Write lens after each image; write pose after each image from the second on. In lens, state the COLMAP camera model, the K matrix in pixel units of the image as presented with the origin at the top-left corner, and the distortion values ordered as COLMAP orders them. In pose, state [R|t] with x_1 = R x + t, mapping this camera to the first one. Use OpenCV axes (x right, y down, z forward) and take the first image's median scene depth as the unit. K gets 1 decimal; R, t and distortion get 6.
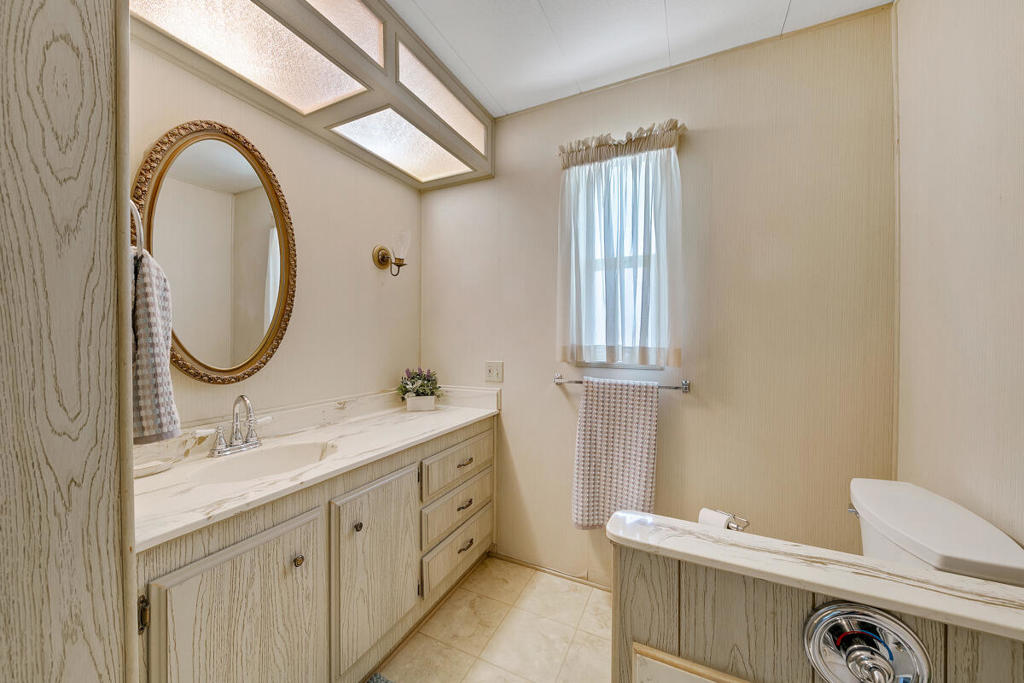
lens RADIAL K [[370.9, 0, 511.4], [0, 370.9, 343.7], [0, 0, 1]] dist [0.005645, -0.001484]
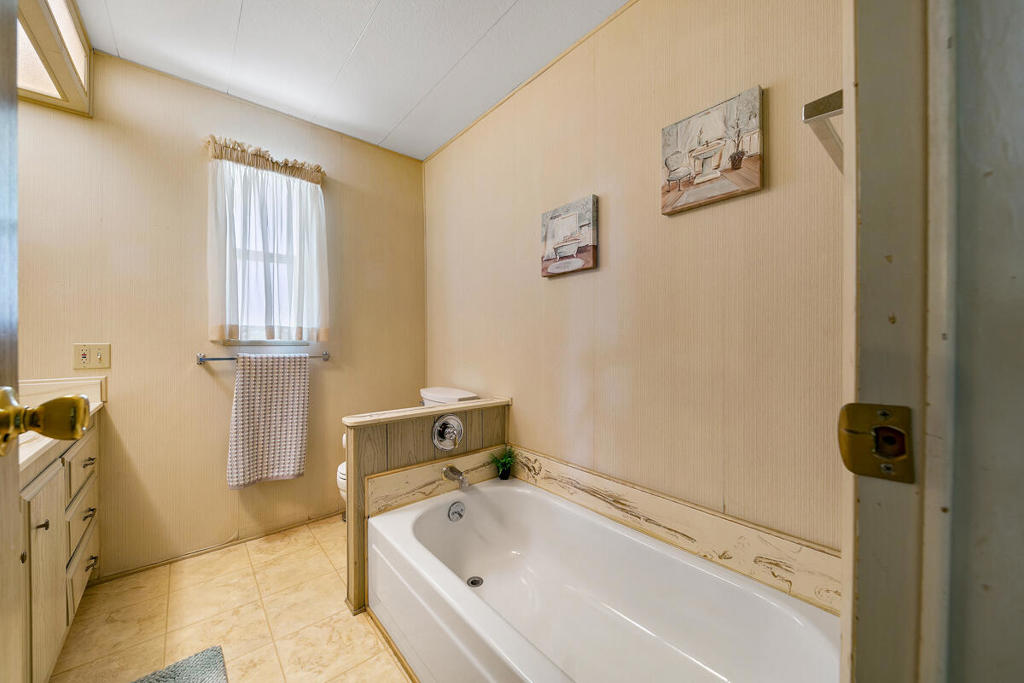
lens RADIAL K [[370.9, 0, 513.1], [0, 370.9, 341.6], [0, 0, 1]] dist [0.005645, -0.001484]
pose [[0.397584, -0.005534, 0.917549, -0.524617], [0.011313, 0.999935, 0.001129, 0.064018], [-0.917496, 0.009932, 0.397621, -0.205520]]
